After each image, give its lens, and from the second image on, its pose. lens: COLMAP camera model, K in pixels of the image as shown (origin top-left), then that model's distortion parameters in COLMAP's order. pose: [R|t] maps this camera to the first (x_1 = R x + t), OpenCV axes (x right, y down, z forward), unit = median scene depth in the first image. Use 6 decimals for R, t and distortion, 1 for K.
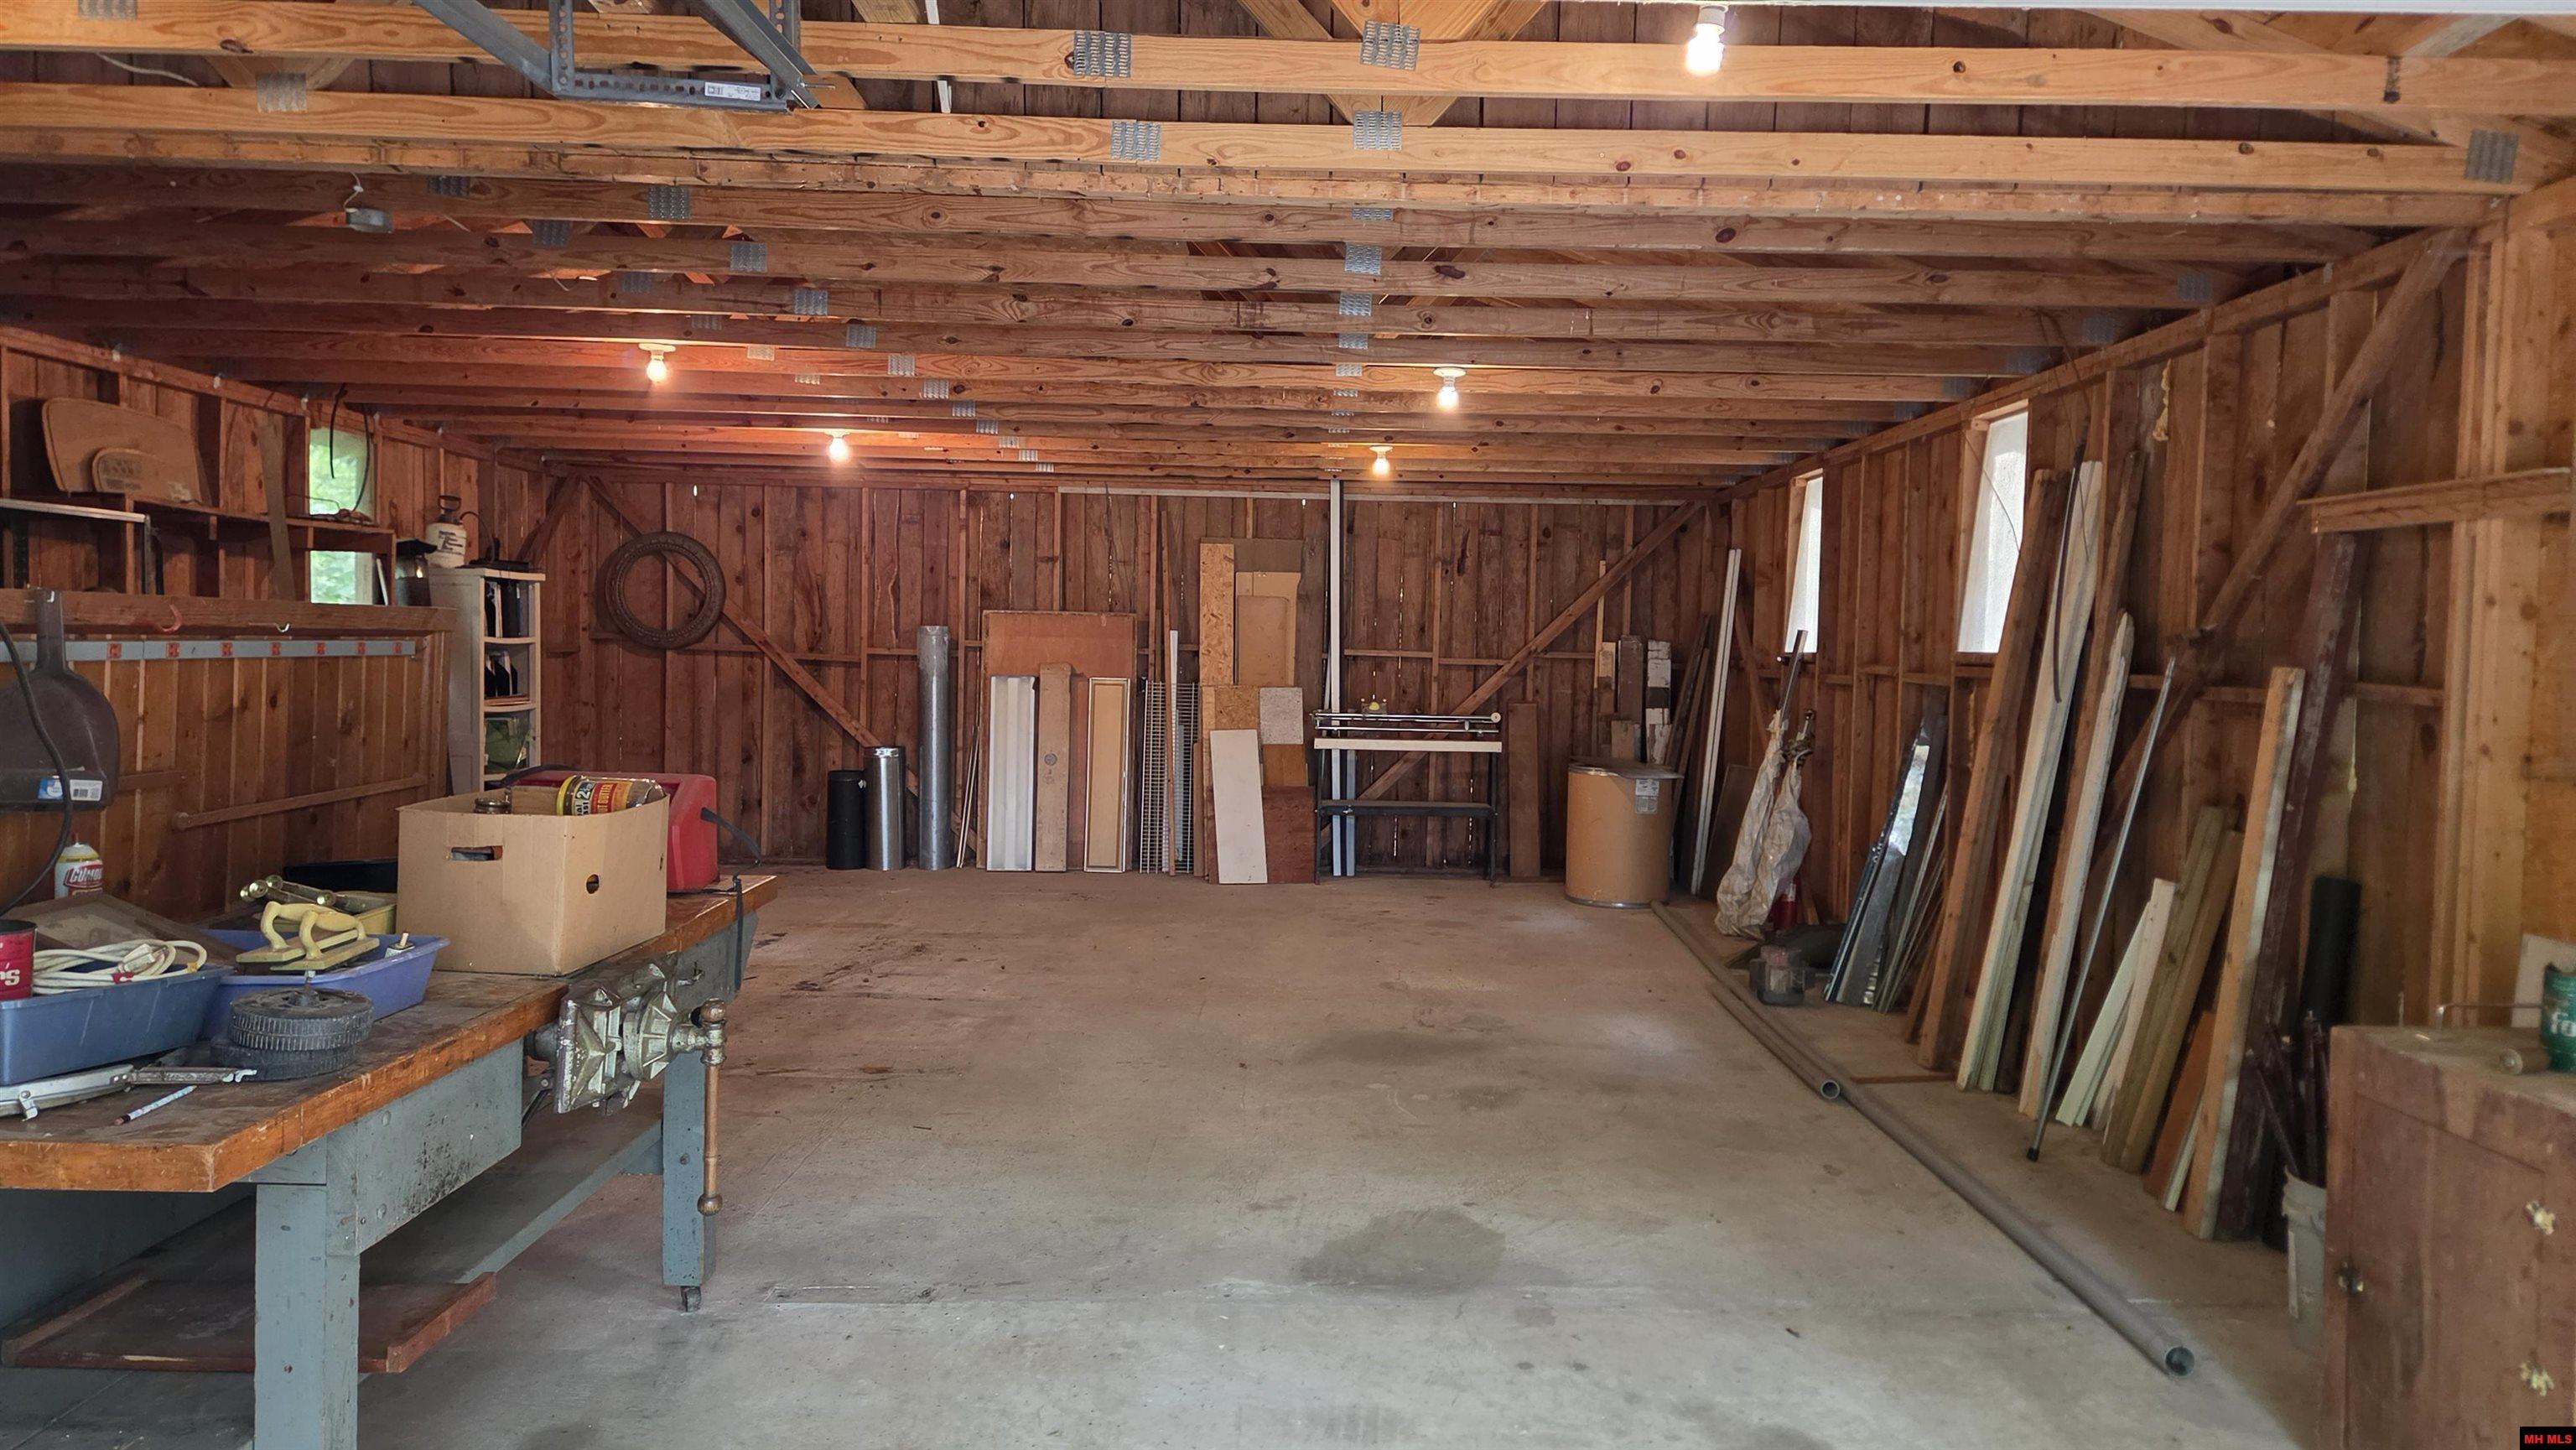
lens RADIAL K [[1708.5, 0, 1316.7], [0, 1708.5, 720.6], [0, 0, 1]] dist [0.093832, -0.088256]
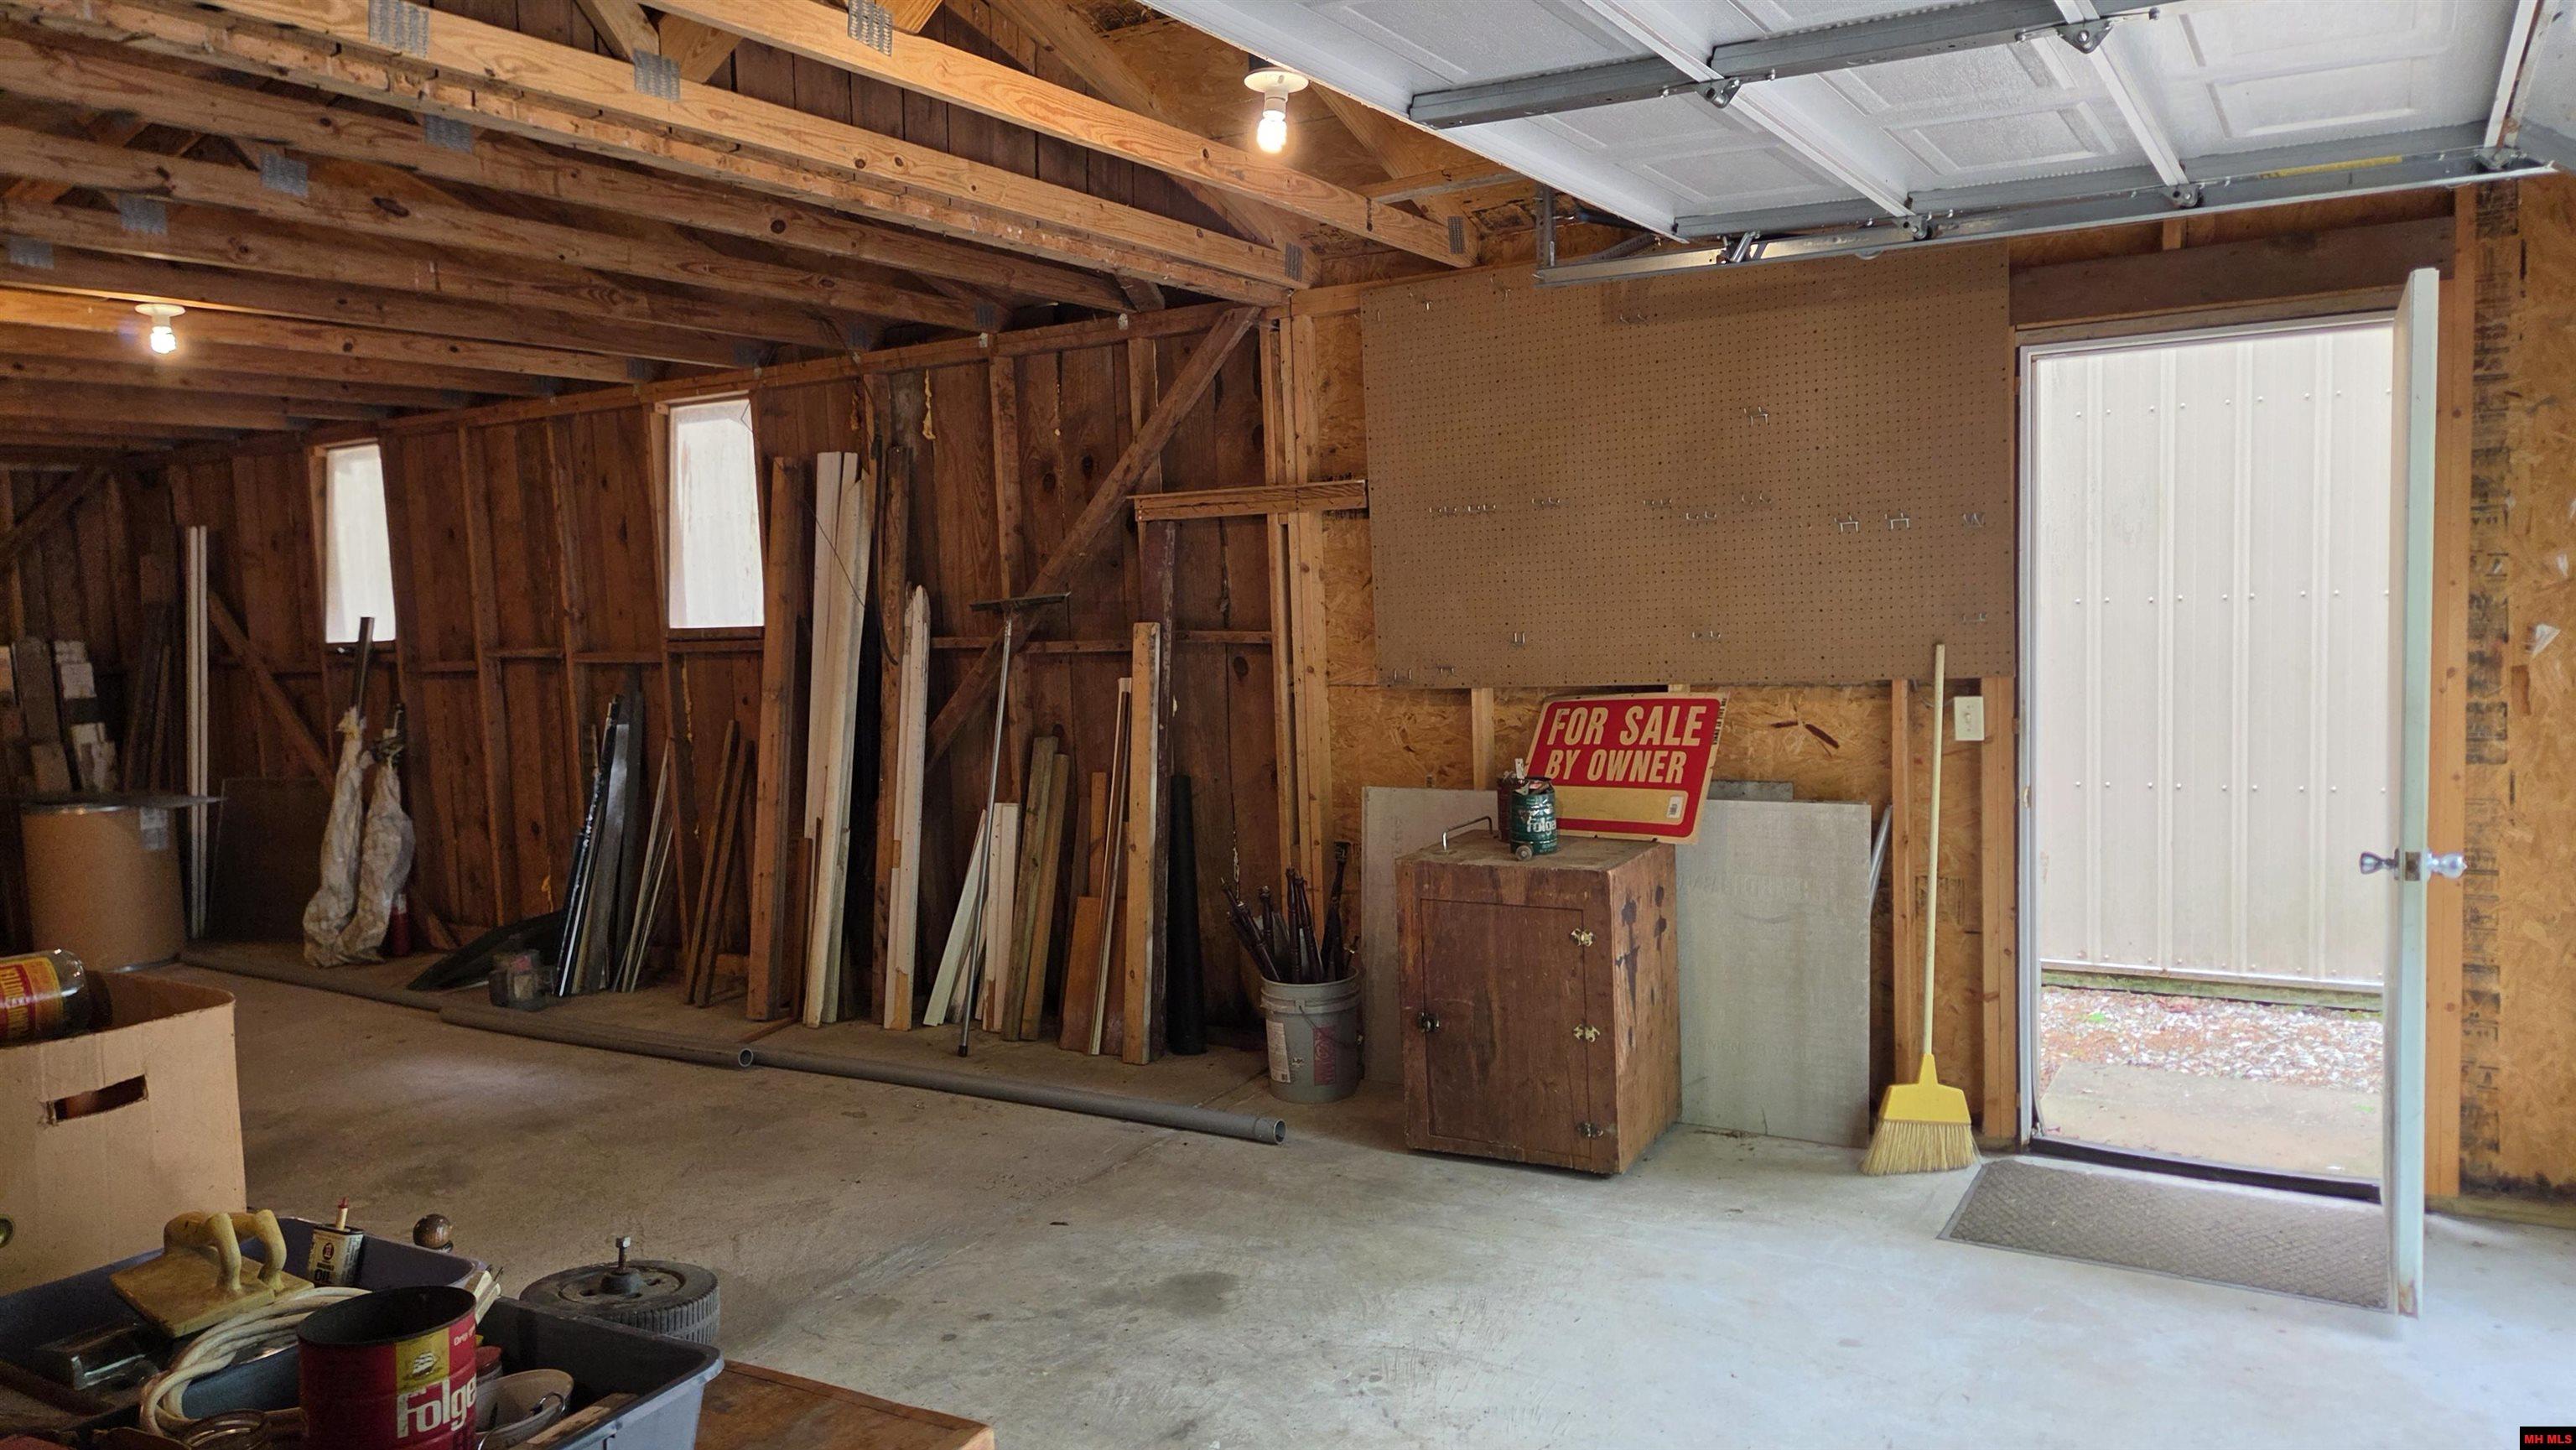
lens RADIAL K [[1723.1, 0, 1288.0], [0, 1723.1, 725.0], [0, 0, 1]] dist [0.066095, -0.093319]
pose [[0.520872, -0.108246, 0.846744, -0.441488], [0.089528, 0.993384, 0.071919, -0.032944], [-0.848927, 0.038347, 0.527117, 0.194851]]
